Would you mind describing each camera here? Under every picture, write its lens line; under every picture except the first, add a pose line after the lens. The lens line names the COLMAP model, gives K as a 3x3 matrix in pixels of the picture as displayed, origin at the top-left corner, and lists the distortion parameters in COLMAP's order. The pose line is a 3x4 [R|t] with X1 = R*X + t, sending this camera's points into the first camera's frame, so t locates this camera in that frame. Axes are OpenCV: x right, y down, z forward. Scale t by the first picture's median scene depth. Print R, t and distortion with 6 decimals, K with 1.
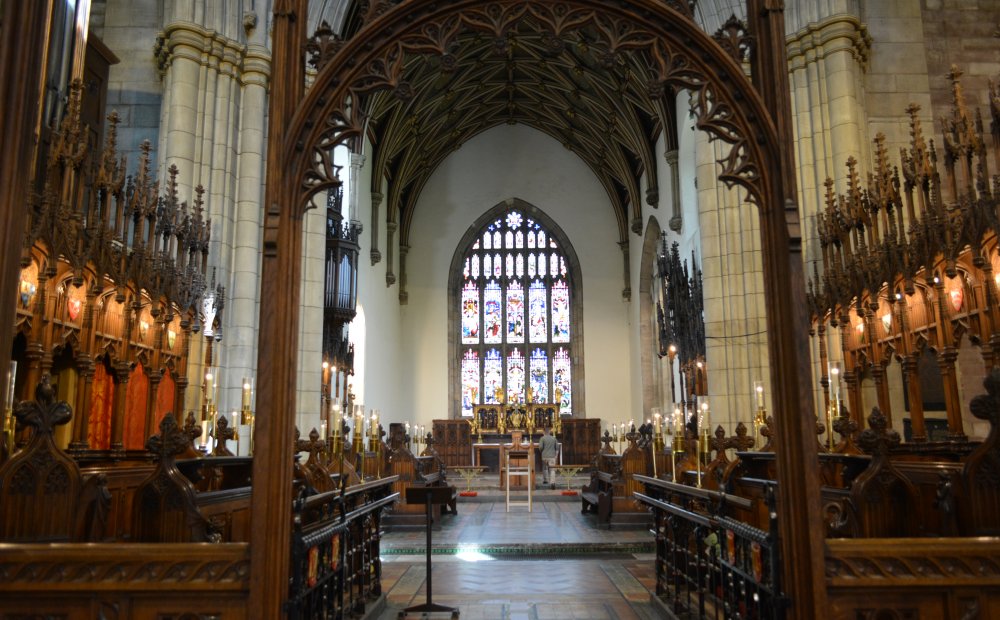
lens RADIAL K [[755.6, 0, 499.5], [0, 755.6, 315.3], [0, 0, 1]] dist [0.007323, 0.000895]
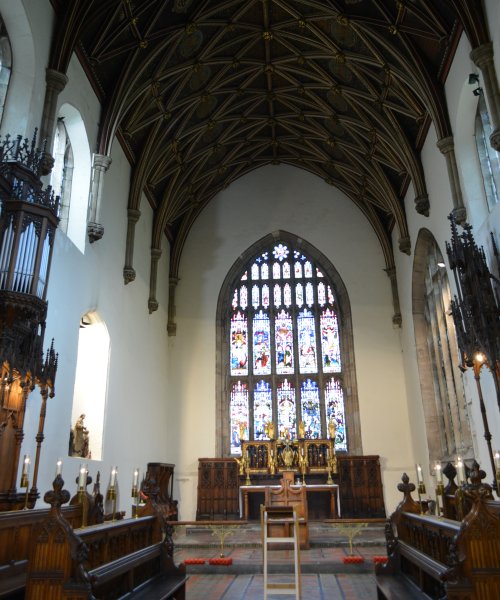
lens RADIAL K [[570.3, 0, 250.5], [0, 570.3, 234.9], [0, 0, 1]] dist [-0.002823, 0.000000]
pose [[0.998344, -0.028303, -0.050089, 0.018640], [0.015920, 0.972531, -0.232228, 0.033116], [0.055286, 0.231046, 0.971371, 0.246318]]
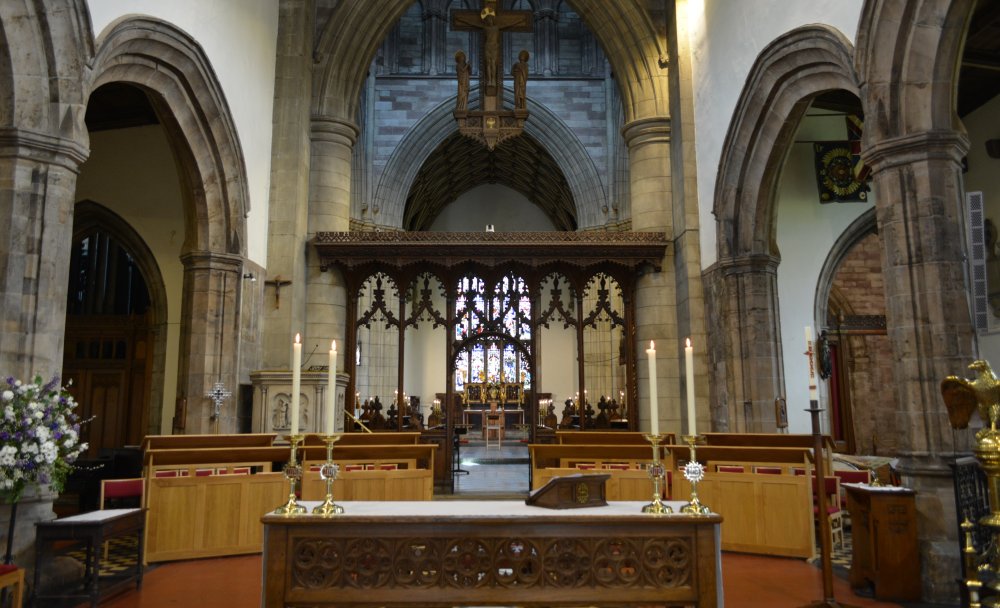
lens RADIAL K [[737.6, 0, 498.5], [0, 737.6, 300.6], [0, 0, 1]] dist [-0.000615, -0.000022]
pose [[0.999666, 0.008149, 0.024526, -0.004293], [-0.008720, 0.999691, 0.023276, -0.070788], [-0.024329, -0.023482, 0.999428, -0.397493]]
